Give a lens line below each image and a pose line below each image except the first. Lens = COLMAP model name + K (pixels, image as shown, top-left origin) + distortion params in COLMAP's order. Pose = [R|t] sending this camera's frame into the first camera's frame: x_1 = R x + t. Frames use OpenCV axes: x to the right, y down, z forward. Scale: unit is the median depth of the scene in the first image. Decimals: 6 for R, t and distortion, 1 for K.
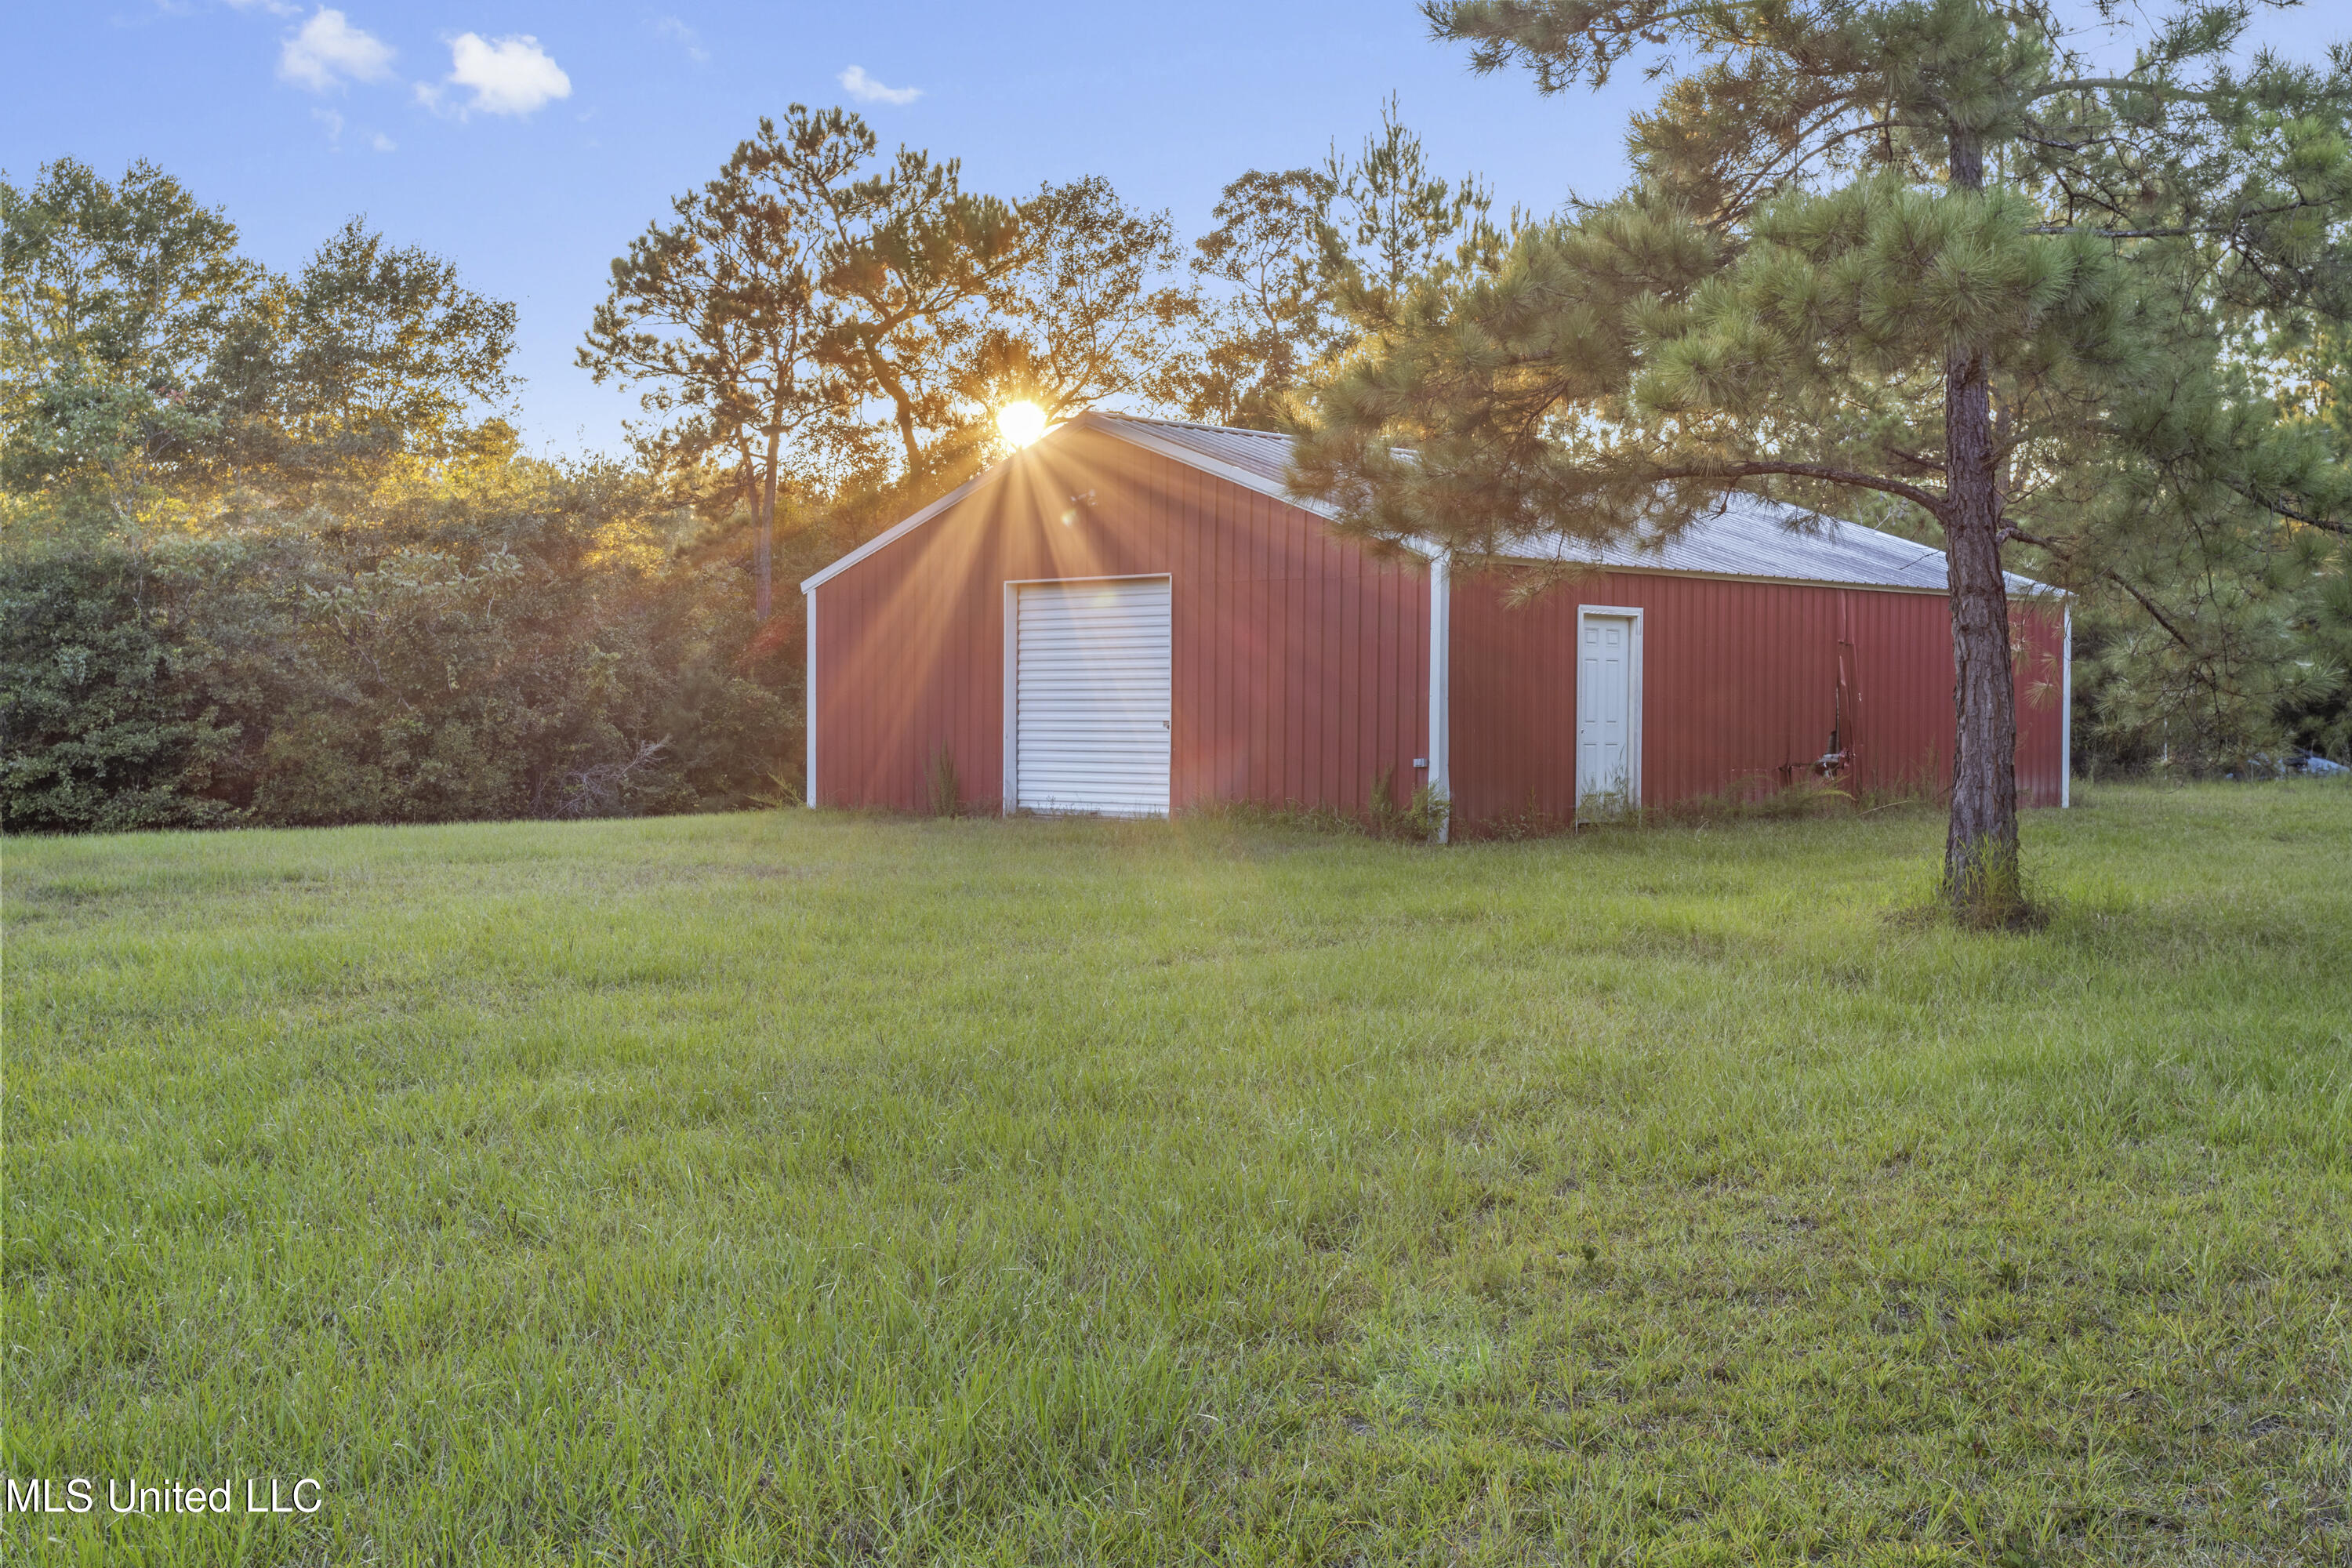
lens RADIAL K [[2715.9, 0, 1167.7], [0, 2715.9, 765.7], [0, 0, 1]] dist [0.020858, 0.000000]
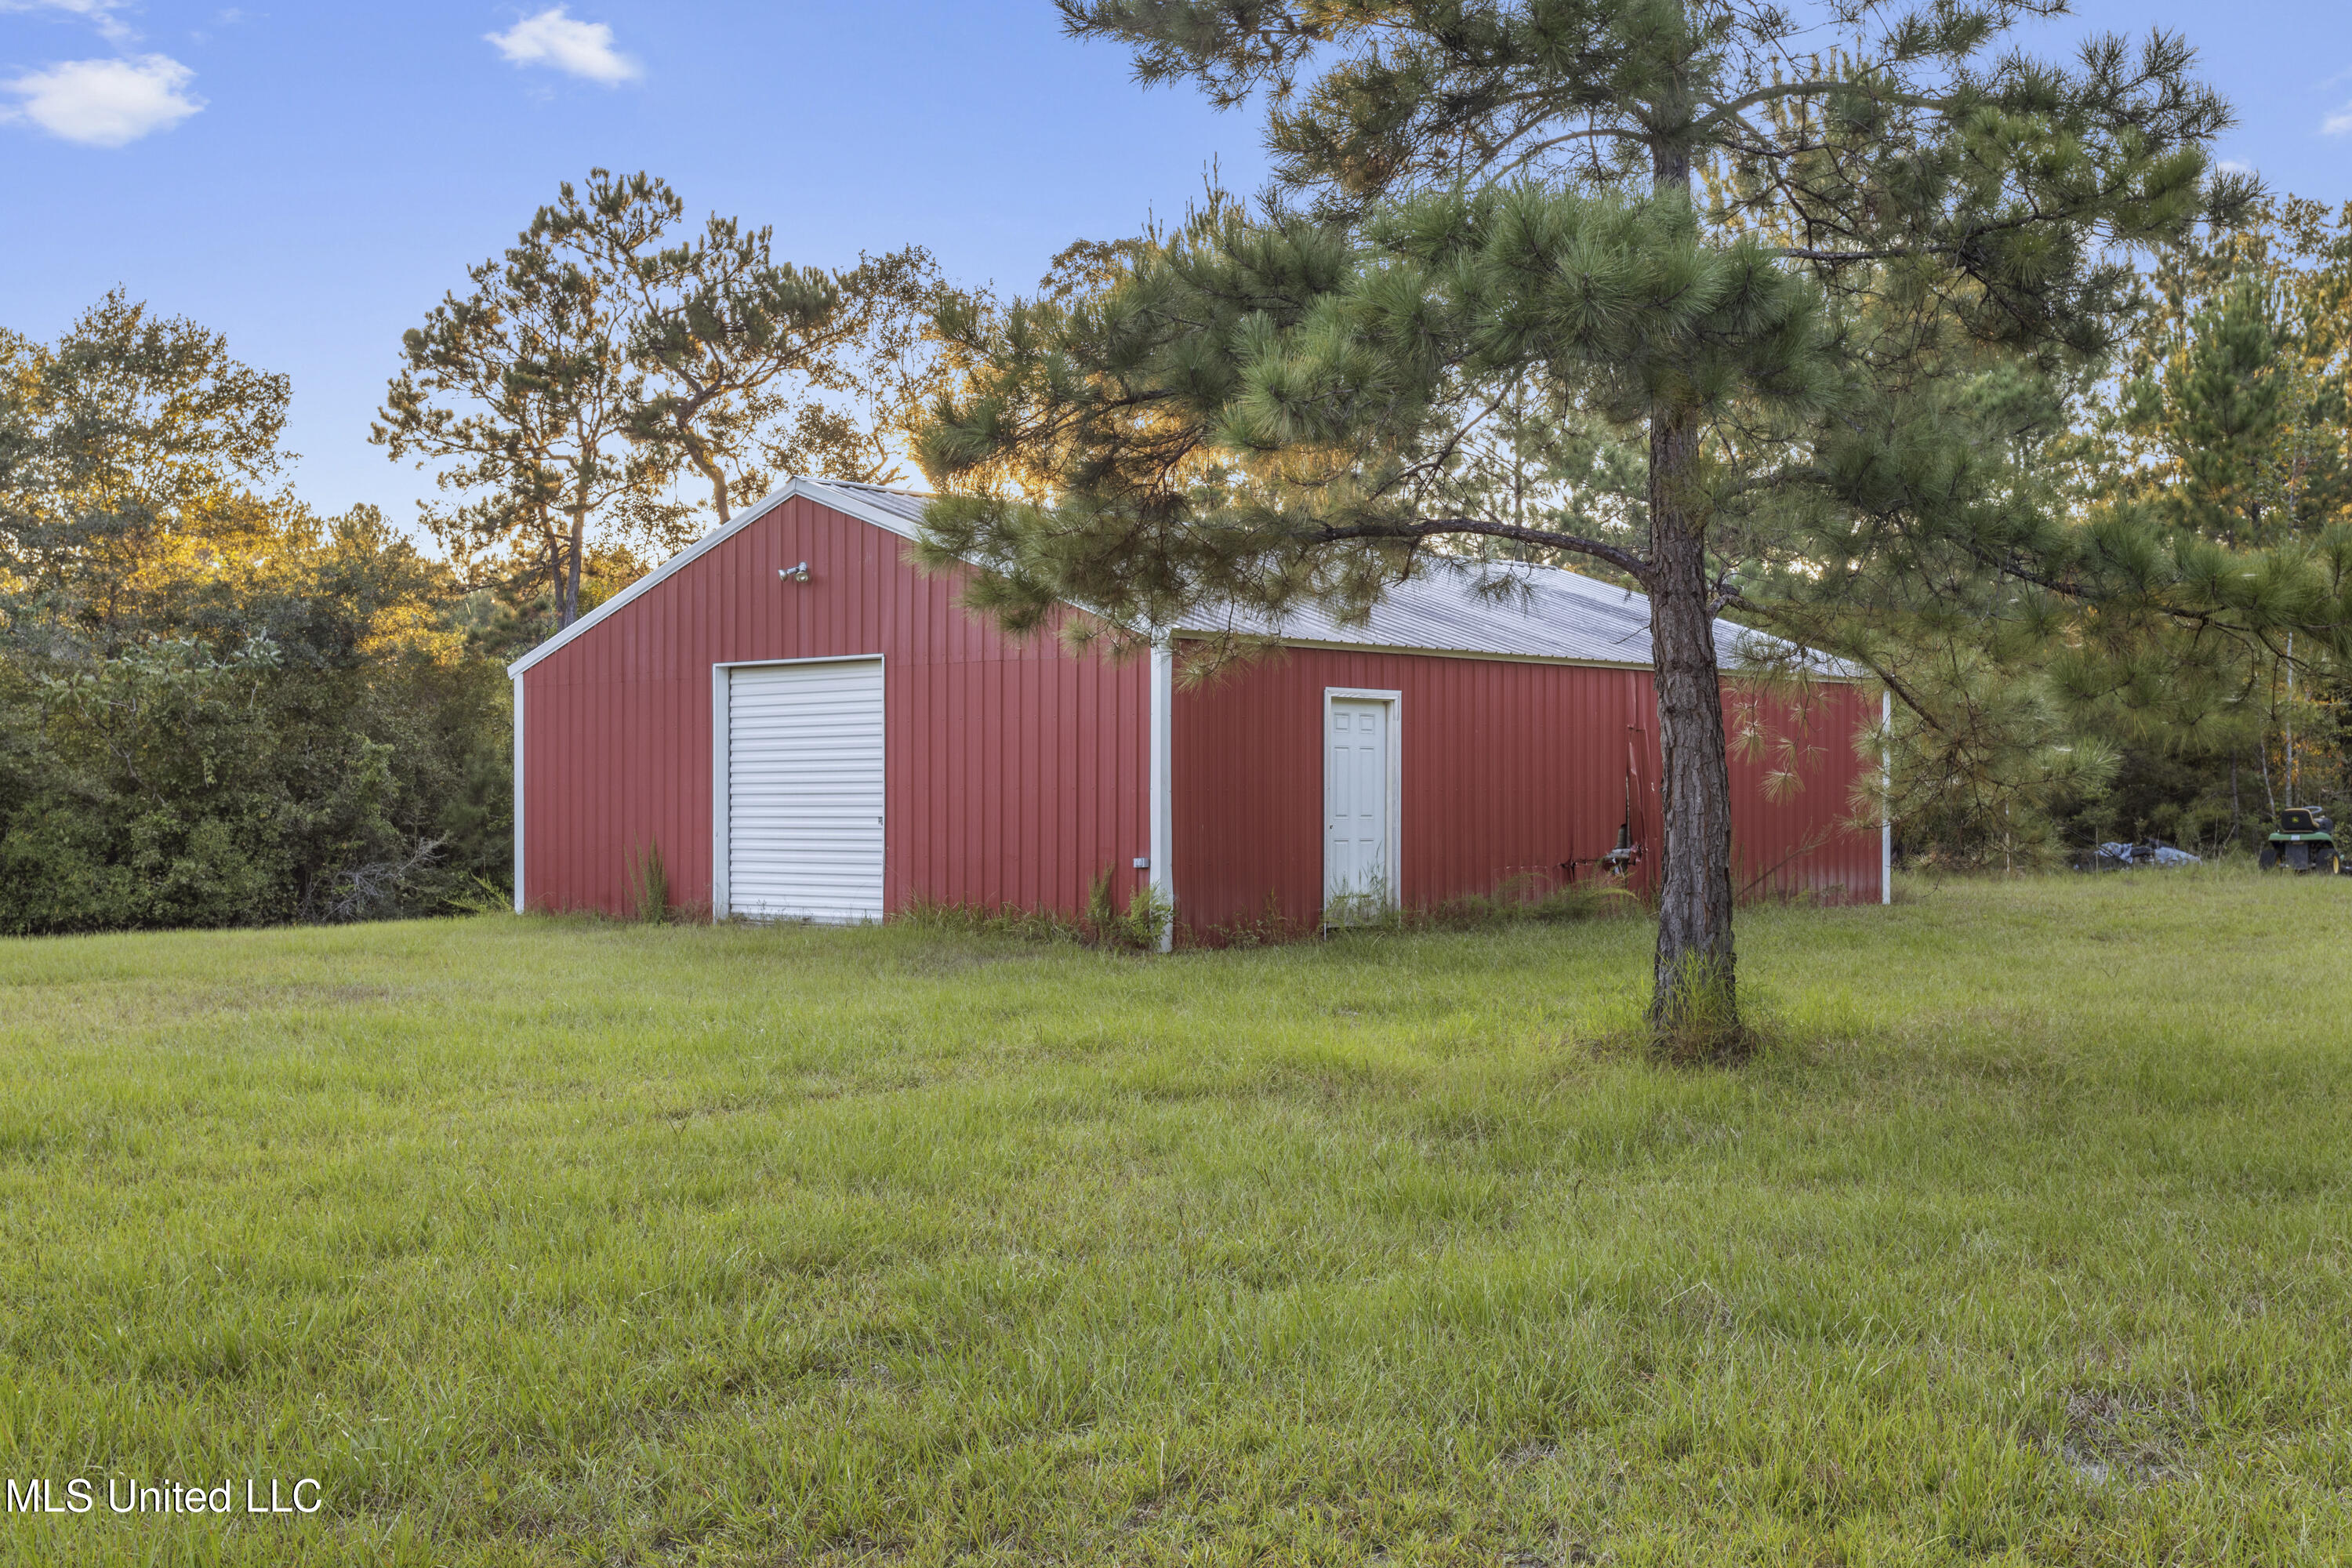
lens RADIAL K [[2715.9, 0, 1184.7], [0, 2715.9, 799.4], [0, 0, 1]] dist [0.020858, 0.000000]
pose [[0.999399, -0.004826, 0.034324, 0.067484], [0.005526, 0.999778, -0.020344, -0.003238], [-0.034218, 0.020521, 0.999204, 0.088045]]
